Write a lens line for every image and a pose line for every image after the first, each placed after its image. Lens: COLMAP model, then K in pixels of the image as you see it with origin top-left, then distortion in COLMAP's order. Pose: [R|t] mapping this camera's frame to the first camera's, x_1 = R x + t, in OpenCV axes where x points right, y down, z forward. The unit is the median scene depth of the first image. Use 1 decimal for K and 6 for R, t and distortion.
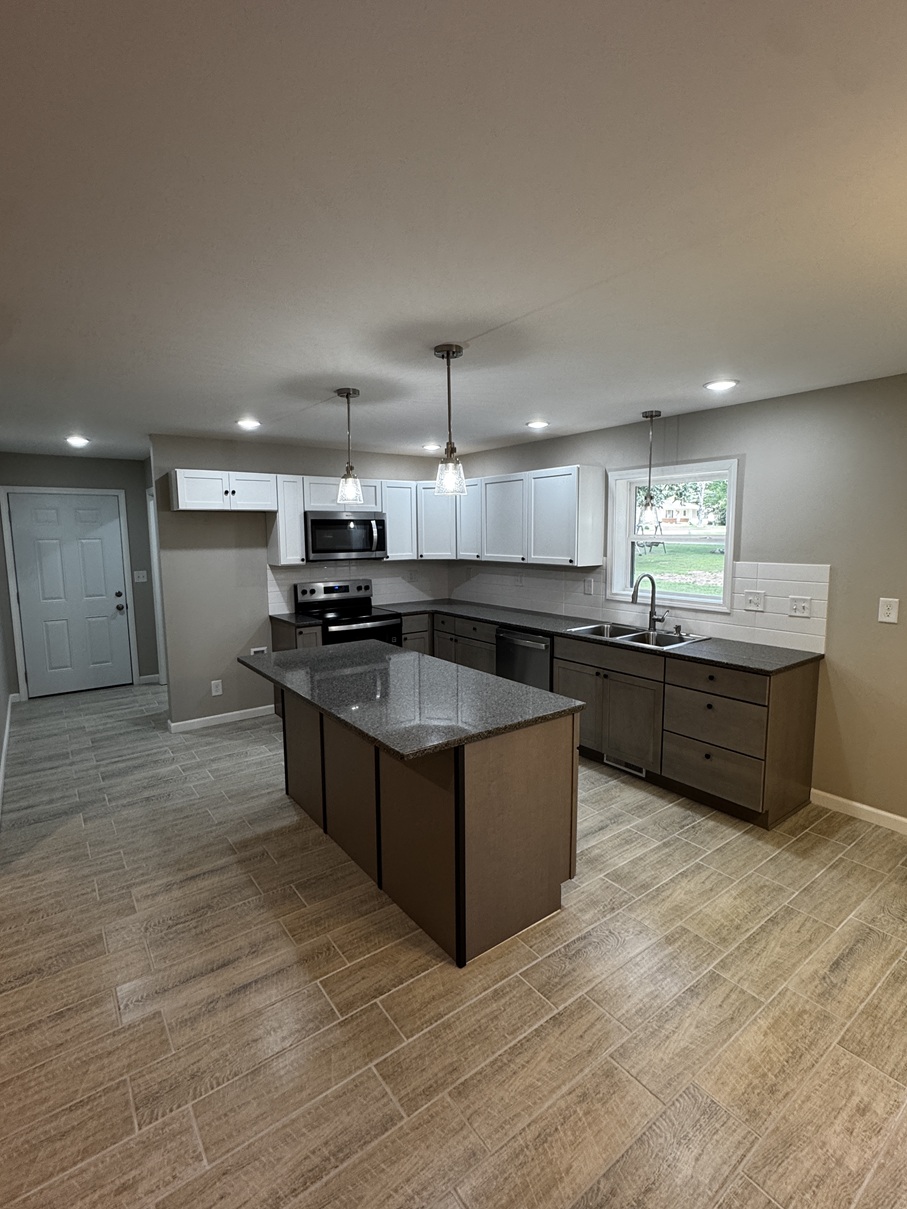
lens RADIAL K [[568.4, 0, 457.4], [0, 568.4, 600.9], [0, 0, 1]] dist [-0.000971, 0.000063]
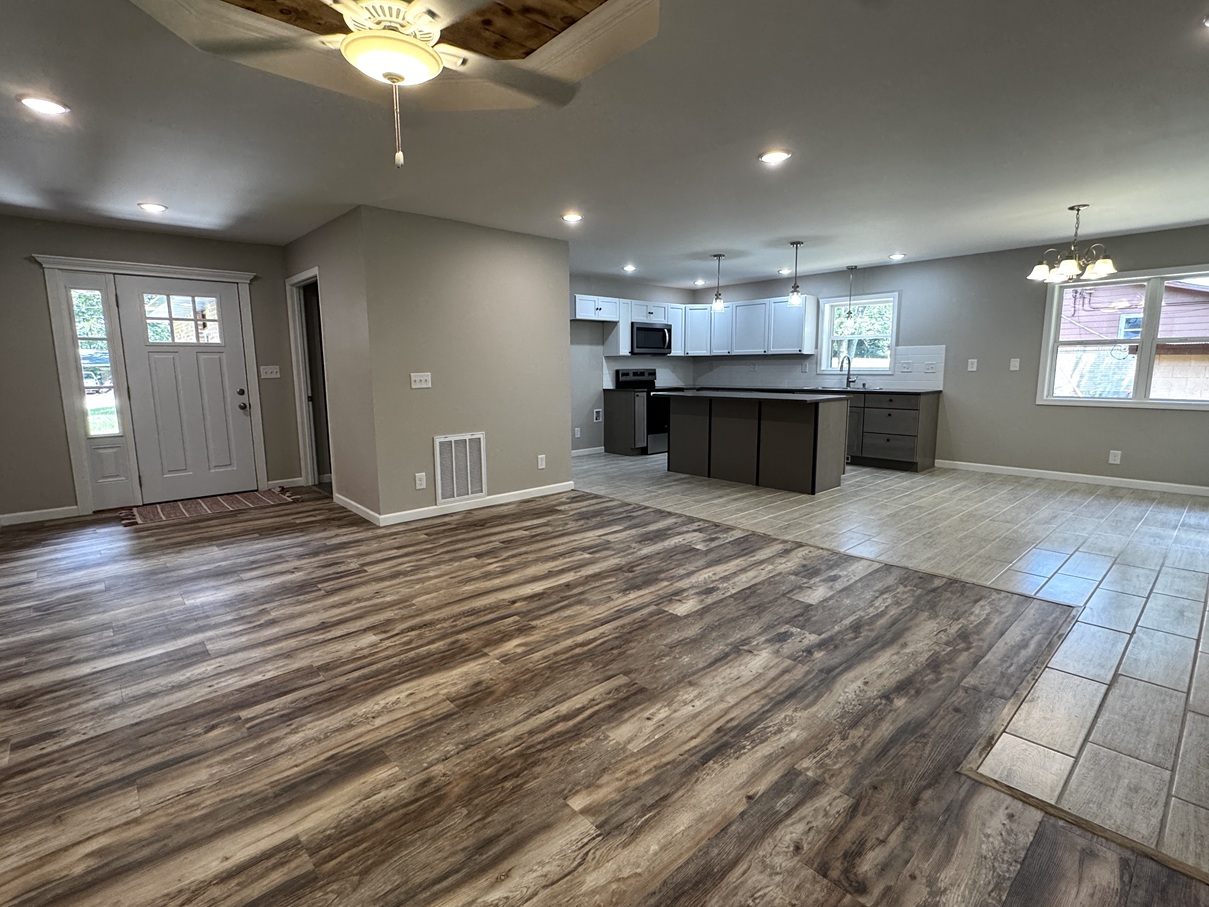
lens RADIAL K [[581.7, 0, 604.5], [0, 581.7, 453.5], [0, 0, 1]] dist [0.000279, 0.000228]
pose [[0.995239, -0.013851, 0.096478, -0.527296], [0.011074, 0.999510, 0.029264, 0.171173], [-0.096836, -0.028056, 0.994905, -0.664848]]
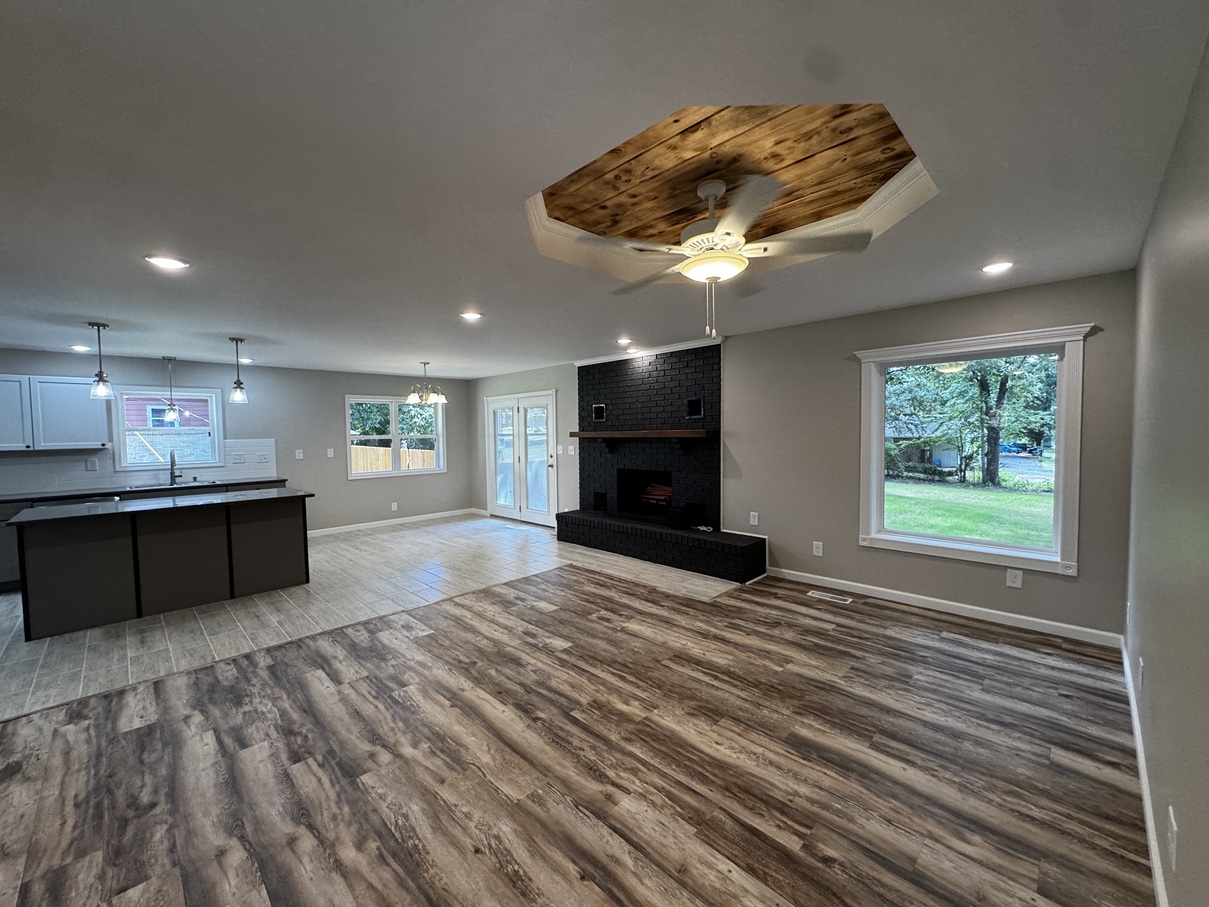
lens RADIAL K [[484.4, 0, 602.4], [0, 484.4, 452.8], [0, 0, 1]] dist [-0.002729, -0.000186]
pose [[-0.148202, -0.032829, 0.988412, -1.089742], [0.136241, 0.989242, 0.053284, 0.051358], [-0.979528, 0.142560, -0.142135, -0.046136]]
